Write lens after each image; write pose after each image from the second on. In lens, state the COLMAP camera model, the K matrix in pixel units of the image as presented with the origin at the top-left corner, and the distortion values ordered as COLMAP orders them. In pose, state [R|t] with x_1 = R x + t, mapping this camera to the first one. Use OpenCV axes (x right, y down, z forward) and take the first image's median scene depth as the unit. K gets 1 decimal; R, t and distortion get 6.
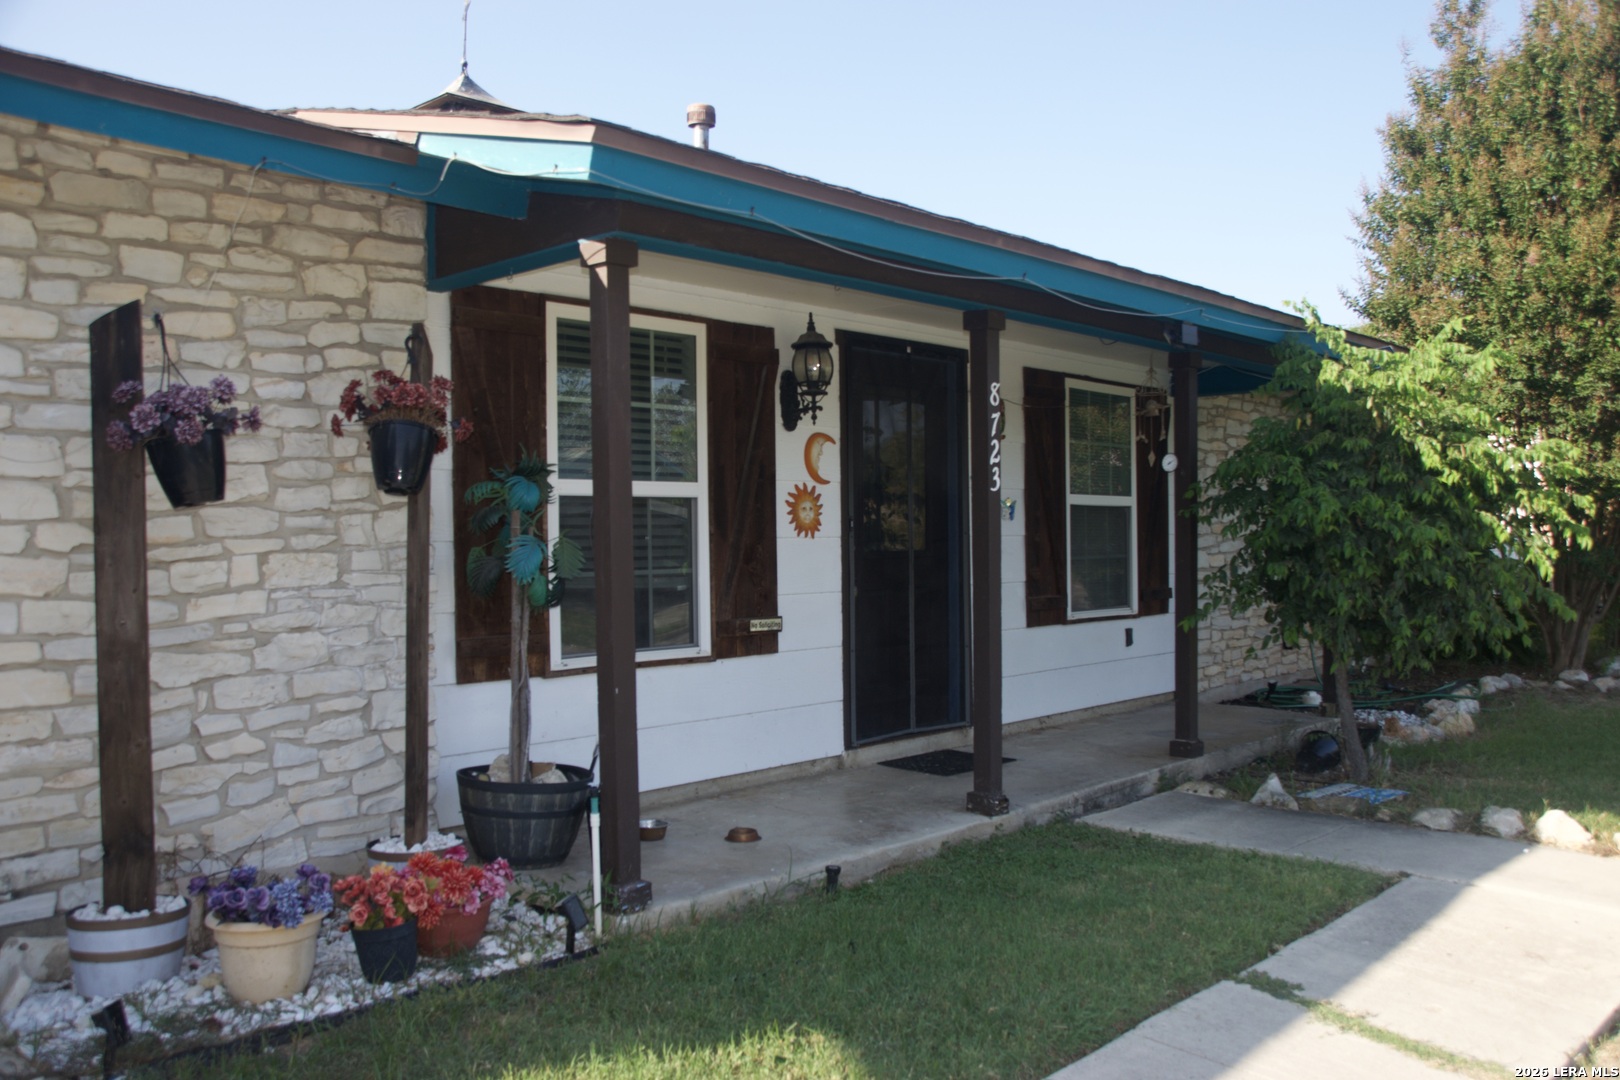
lens RADIAL K [[1362.1, 0, 816.1], [0, 1362.1, 546.3], [0, 0, 1]] dist [-0.093259, 0.114907]
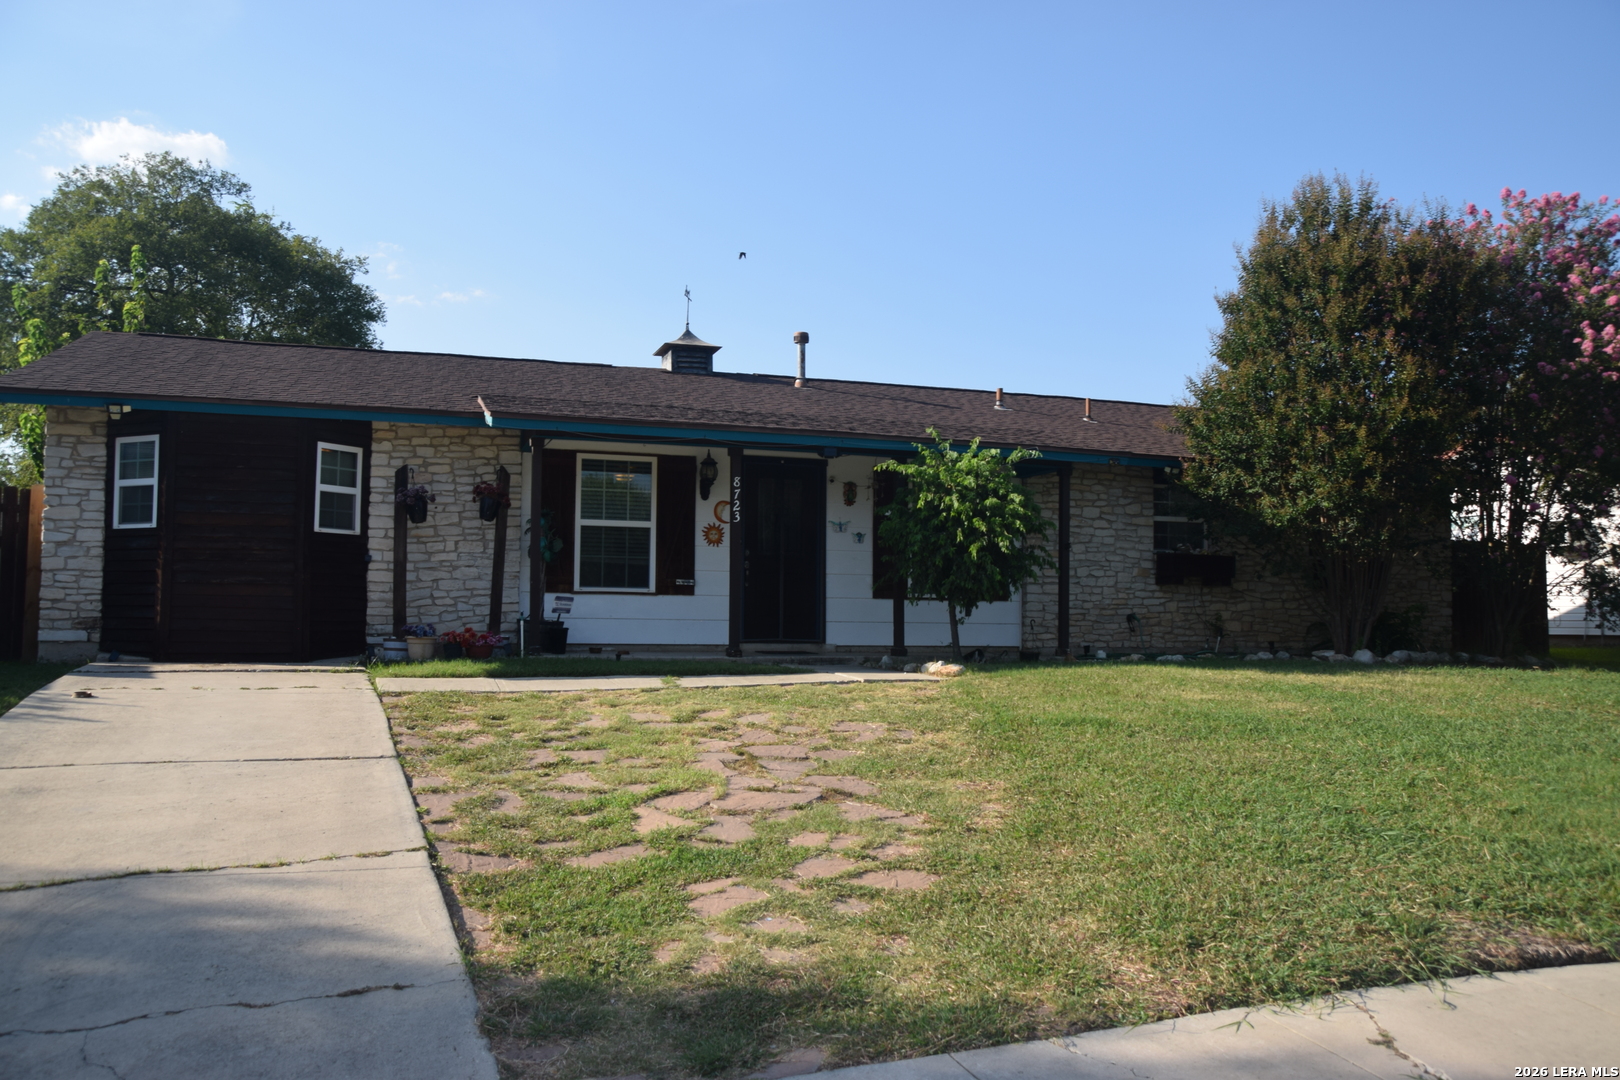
lens RADIAL K [[1362.1, 0, 810.2], [0, 1362.1, 539.6], [0, 0, 1]] dist [-0.093259, 0.114907]
pose [[0.867878, -0.017586, -0.496466, 1.837011], [-0.022227, 0.996998, -0.074170, 0.214307], [0.496280, 0.075406, 0.864881, -1.294732]]
